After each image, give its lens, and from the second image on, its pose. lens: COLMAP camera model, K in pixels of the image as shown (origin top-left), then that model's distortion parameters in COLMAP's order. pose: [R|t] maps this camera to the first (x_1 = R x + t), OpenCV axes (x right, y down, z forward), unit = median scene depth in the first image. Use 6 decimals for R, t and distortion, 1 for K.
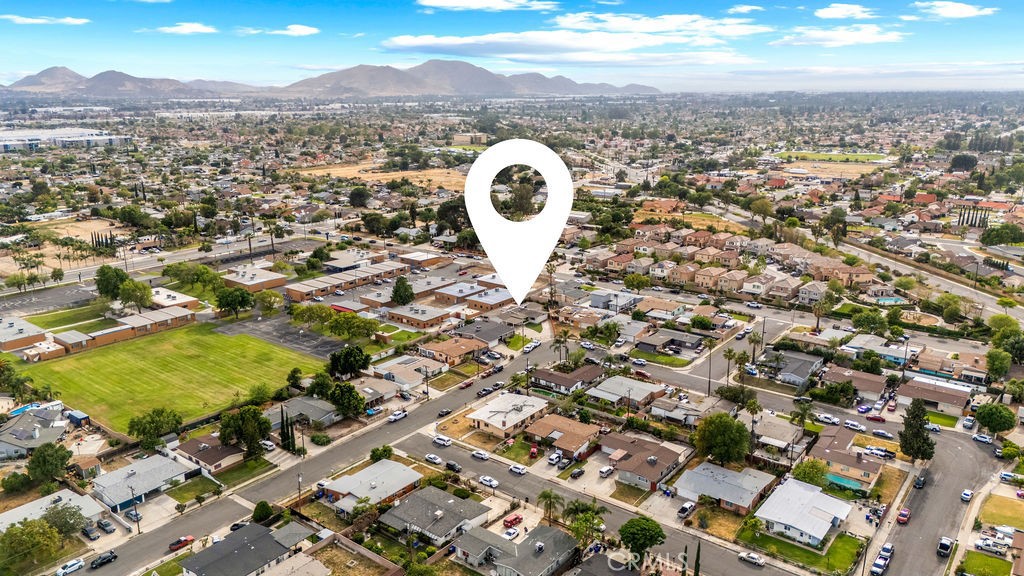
lens RADIAL K [[750.8, 0, 514.1], [0, 750.8, 287.5], [0, 0, 1]] dist [0.063972, -0.060407]
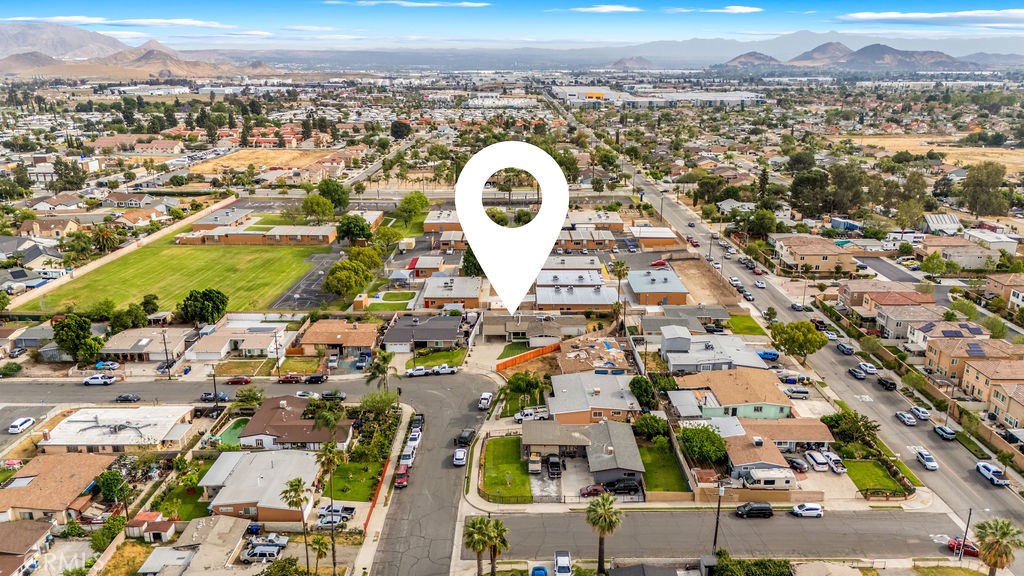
lens RADIAL K [[750.8, 0, 514.1], [0, 750.8, 287.5], [0, 0, 1]] dist [0.063972, -0.060407]
pose [[0.600414, 0.223598, -0.767793, 0.457811], [-0.201718, 0.971415, 0.125154, -0.069042], [0.773830, 0.079733, 0.628355, 0.578343]]
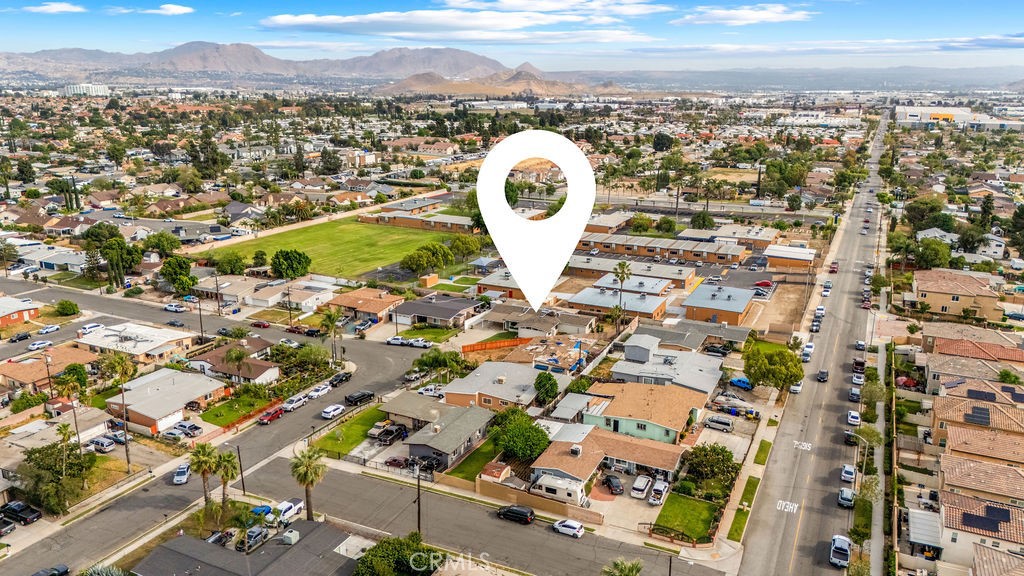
lens RADIAL K [[750.8, 0, 514.1], [0, 750.8, 287.5], [0, 0, 1]] dist [0.063972, -0.060407]
pose [[0.203039, 0.256049, -0.945100, 0.562556], [-0.259681, 0.944723, 0.200159, -0.104593], [0.944109, 0.204785, 0.258306, 0.797307]]
